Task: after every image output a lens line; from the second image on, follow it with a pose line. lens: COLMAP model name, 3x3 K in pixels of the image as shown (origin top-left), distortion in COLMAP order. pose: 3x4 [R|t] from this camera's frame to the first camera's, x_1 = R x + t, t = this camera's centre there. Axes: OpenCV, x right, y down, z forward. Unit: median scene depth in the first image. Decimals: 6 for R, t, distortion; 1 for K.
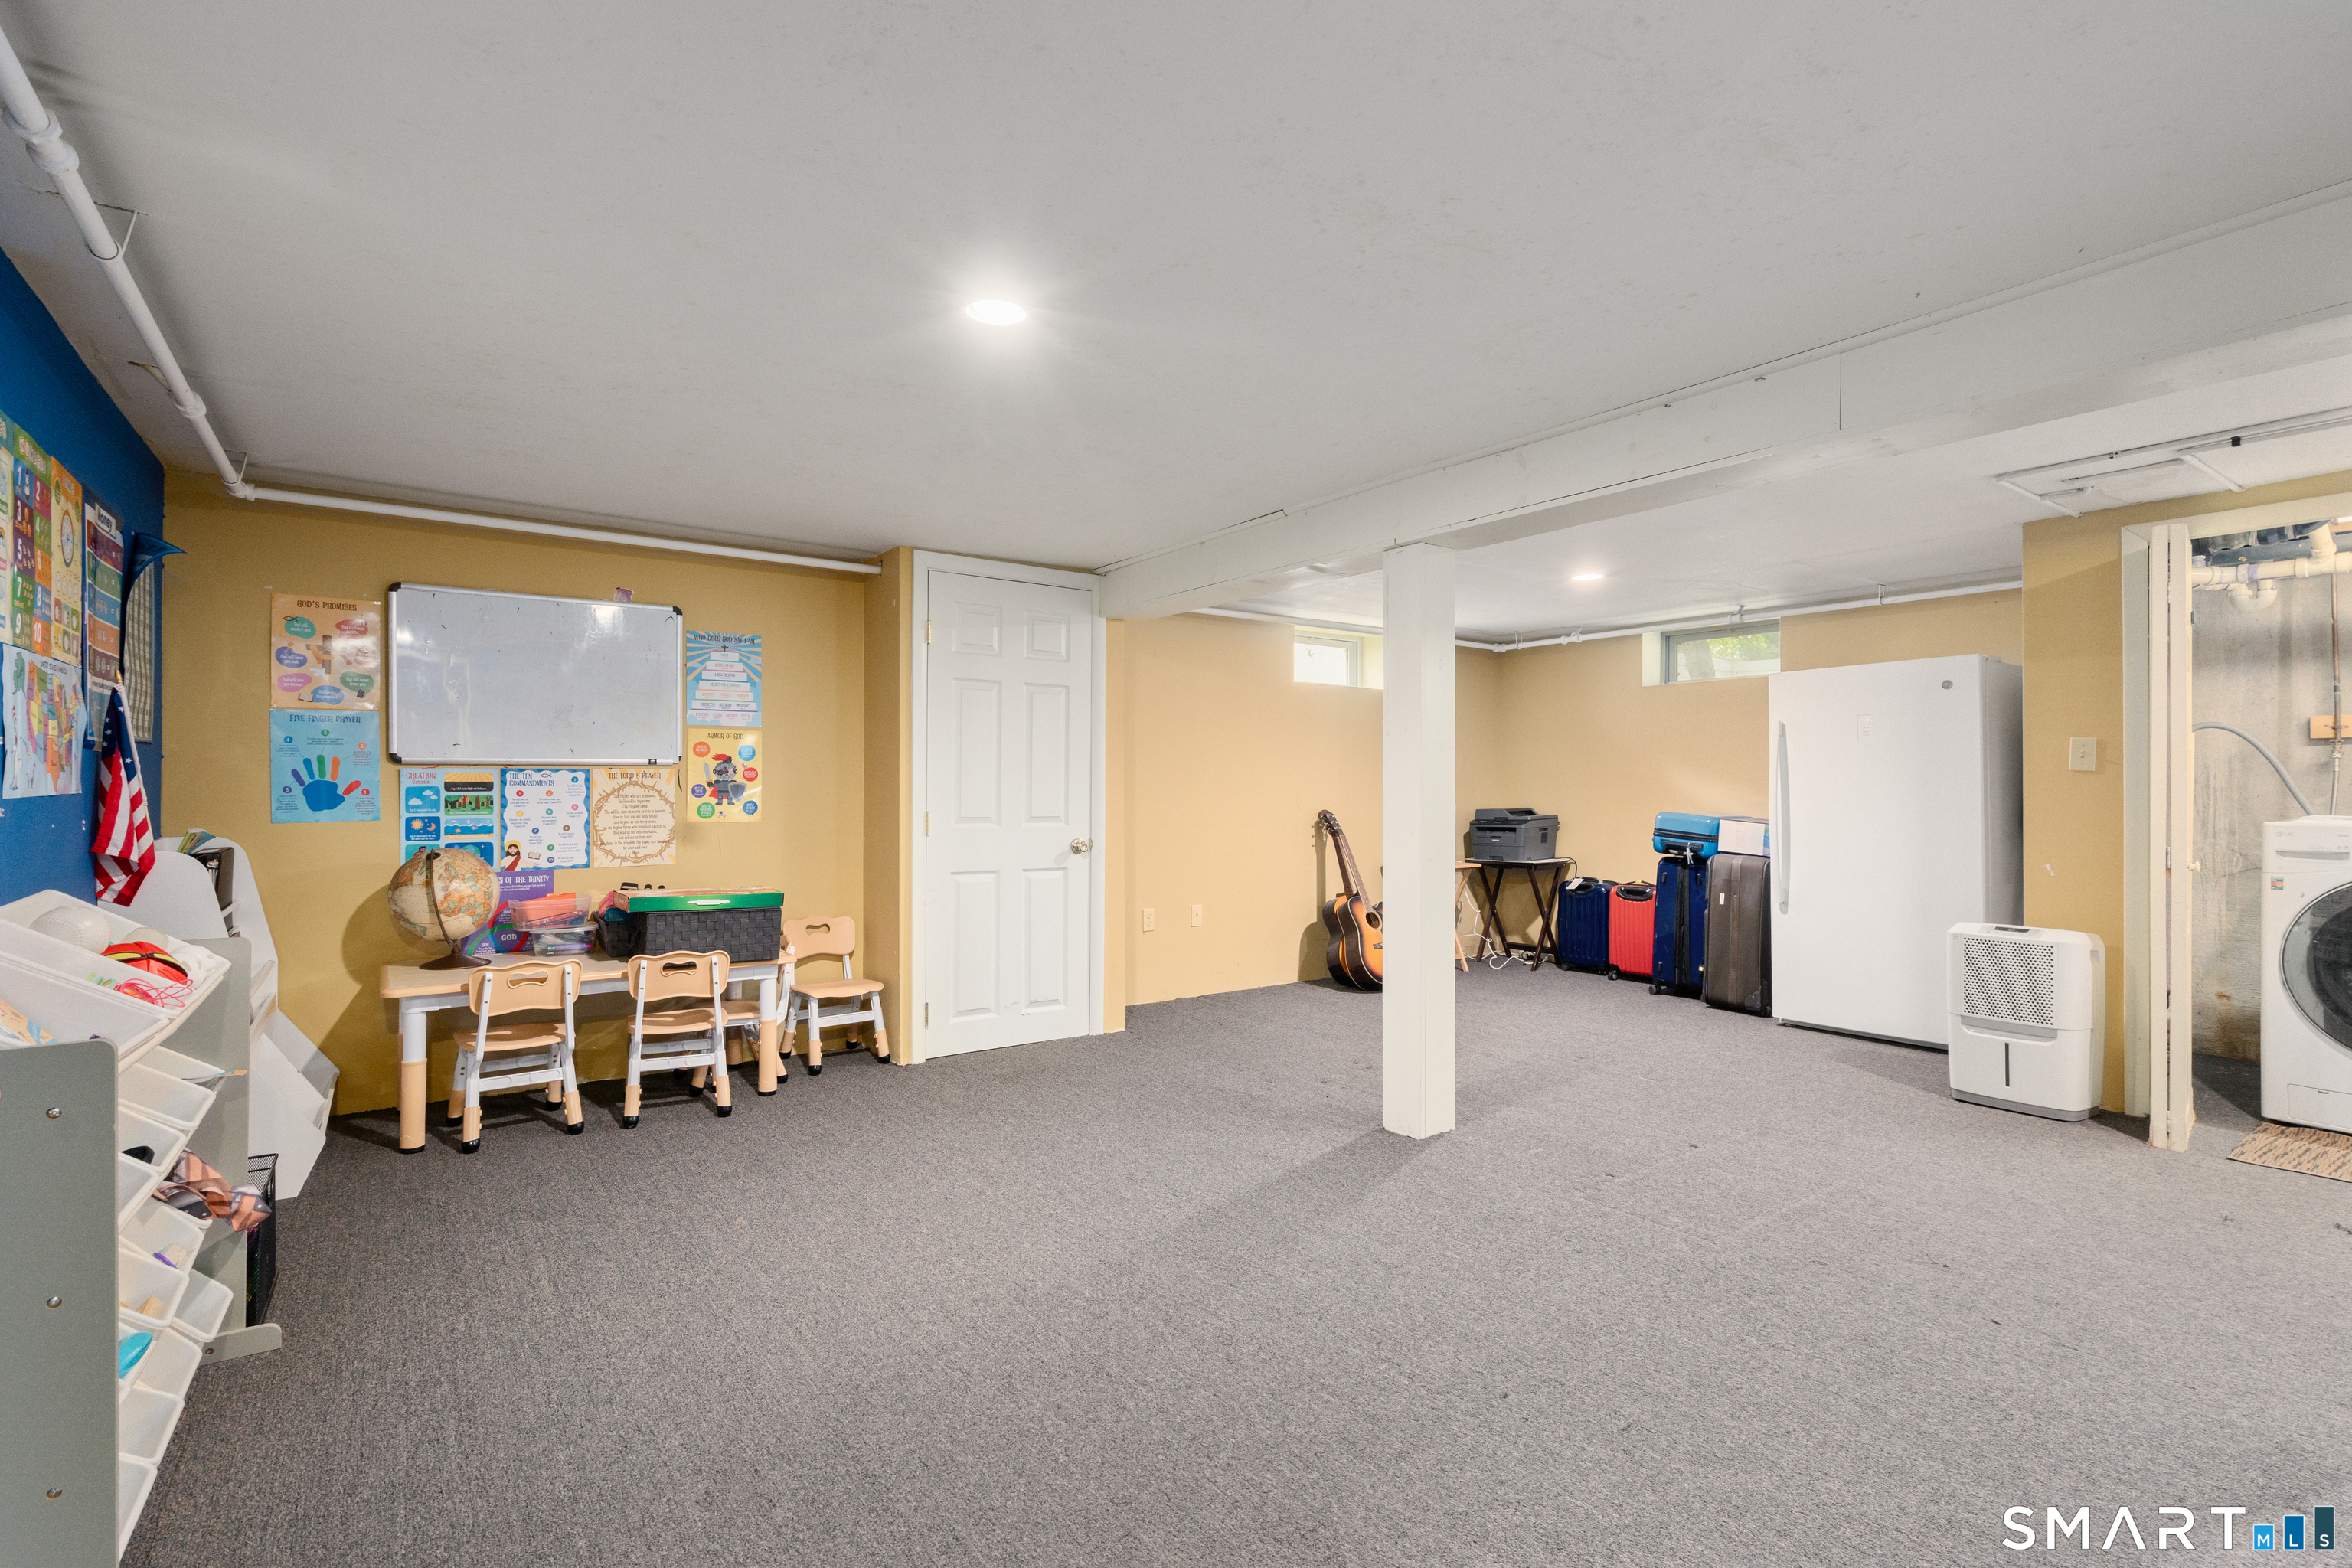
lens RADIAL K [[1083.9, 0, 1174.1], [0, 1083.9, 773.4], [0, 0, 1]] dist [-0.003148, 0.000597]
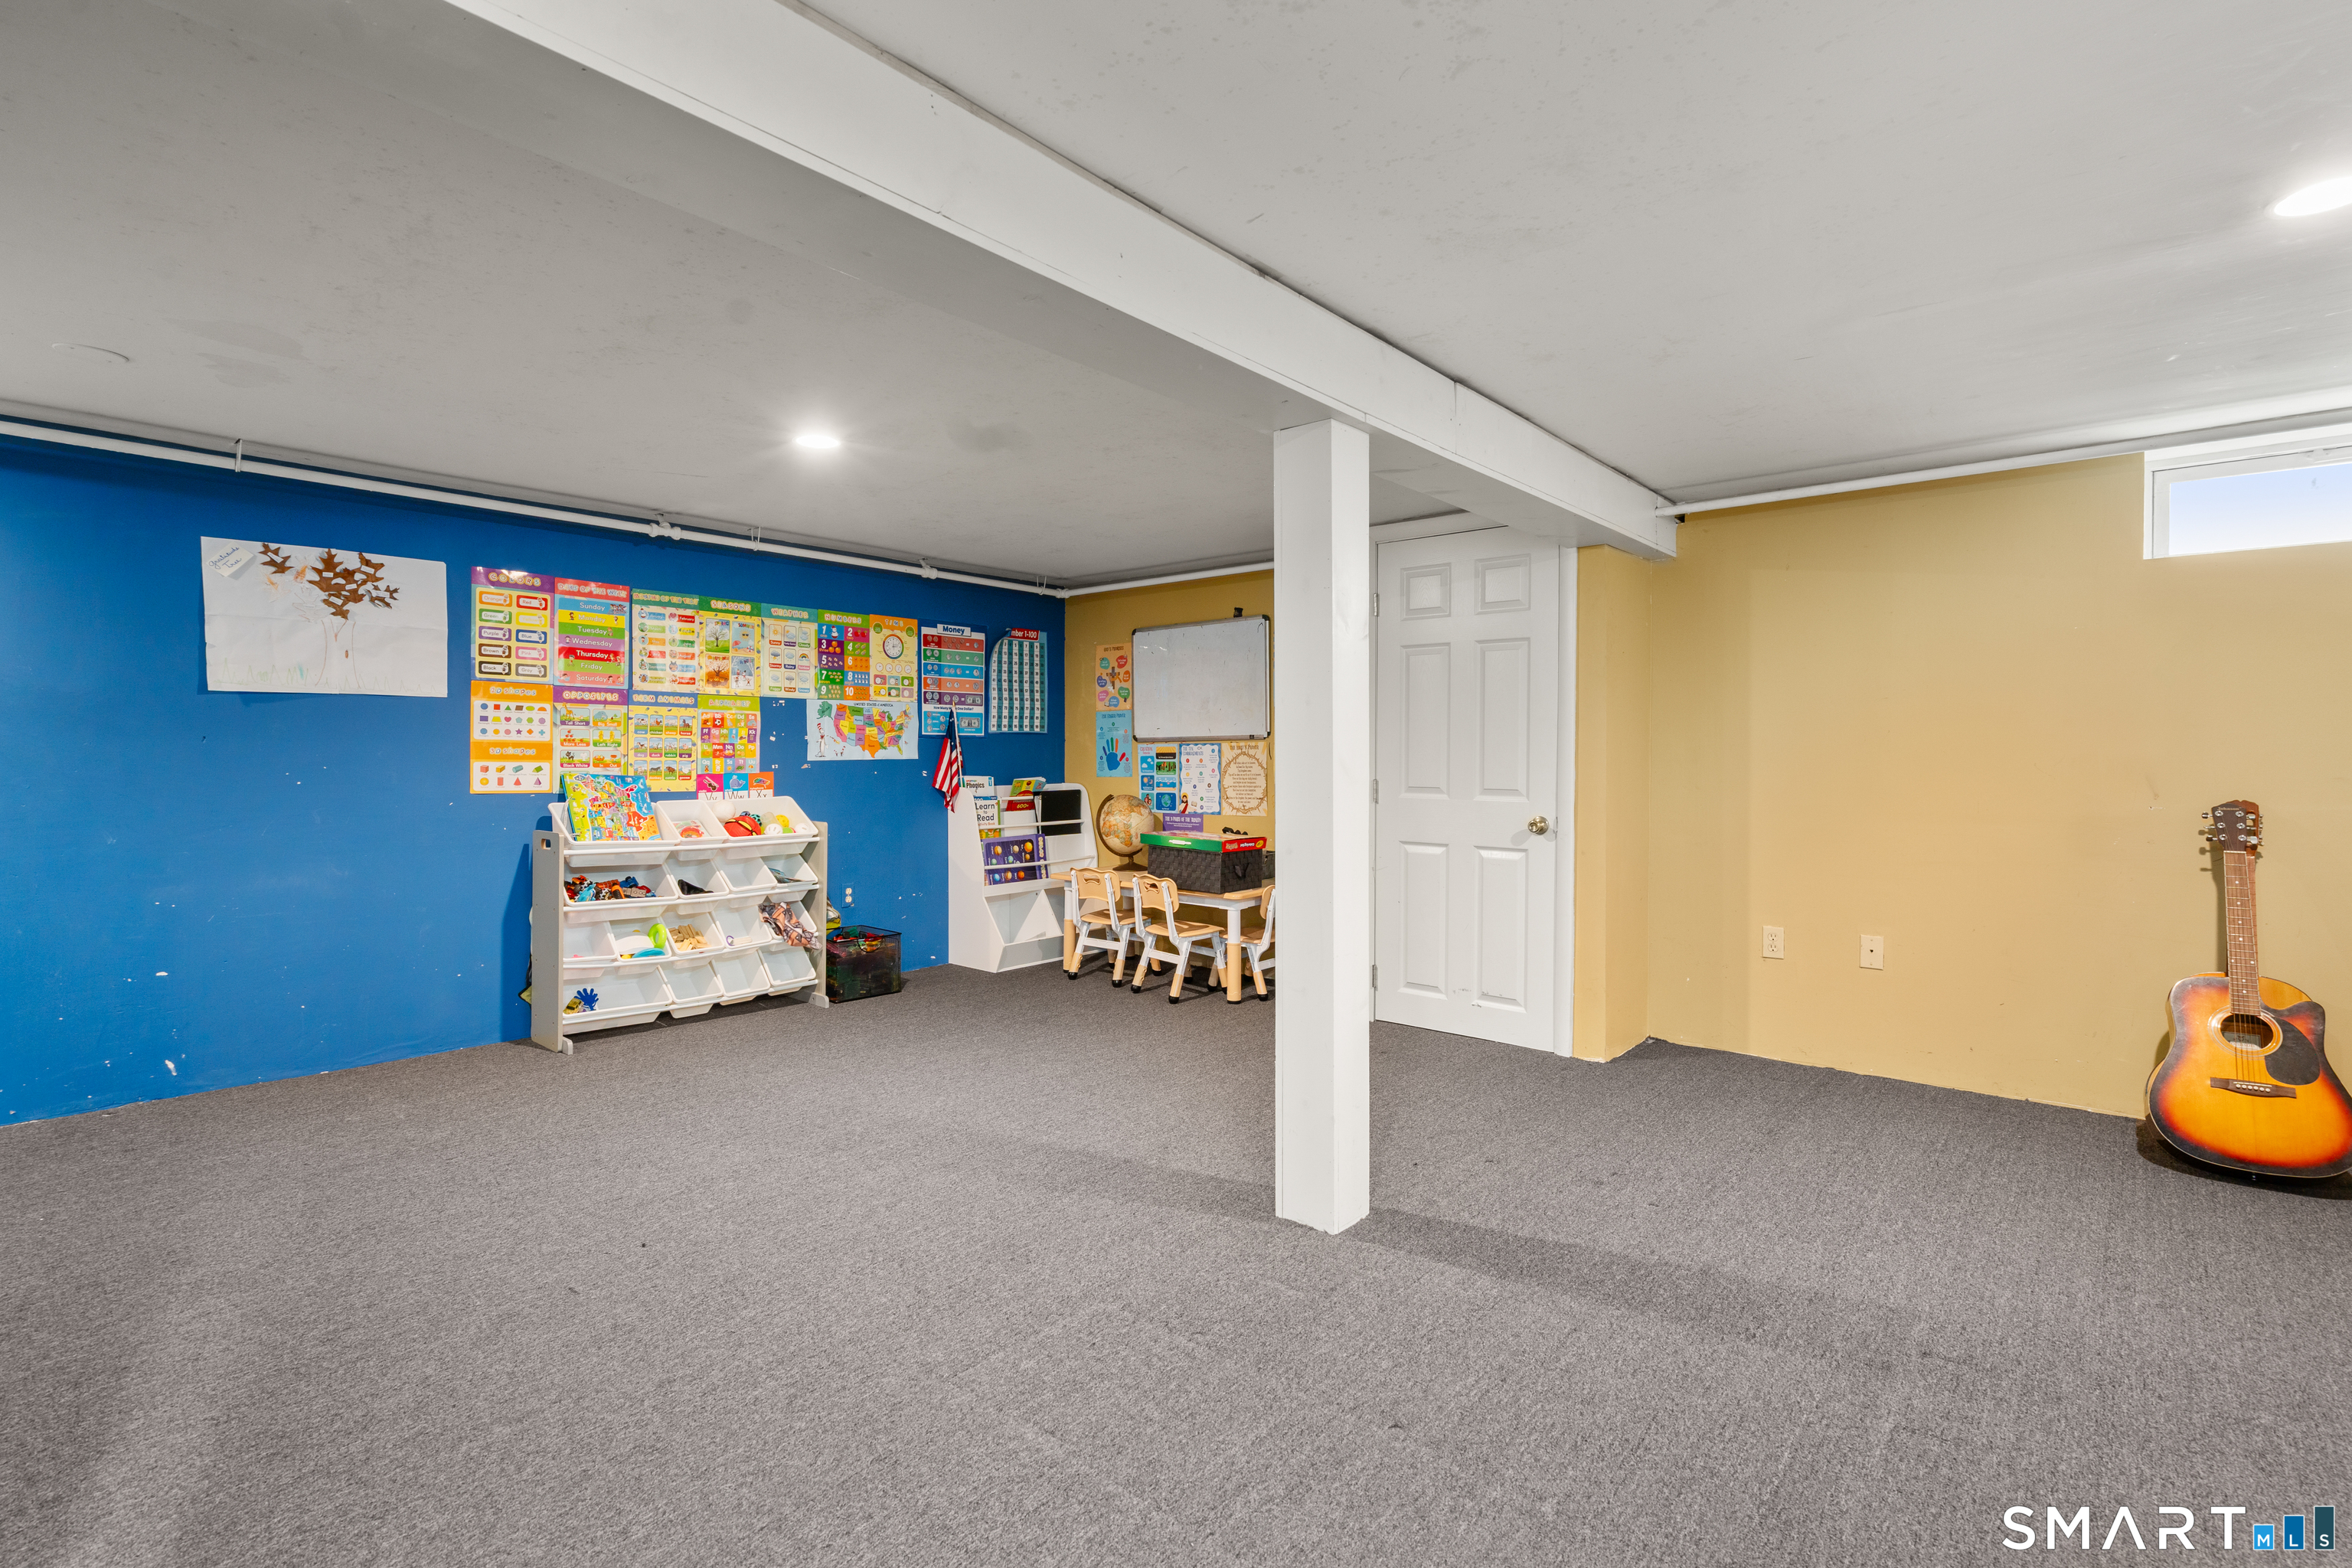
lens RADIAL K [[1083.9, 0, 1174.1], [0, 1083.9, 773.4], [0, 0, 1]] dist [-0.003148, 0.000597]
pose [[0.229769, 0.013662, -0.973149, 0.802740], [0.012753, 0.999773, 0.017047, 0.010721], [0.973162, -0.016328, 0.229542, 0.644018]]
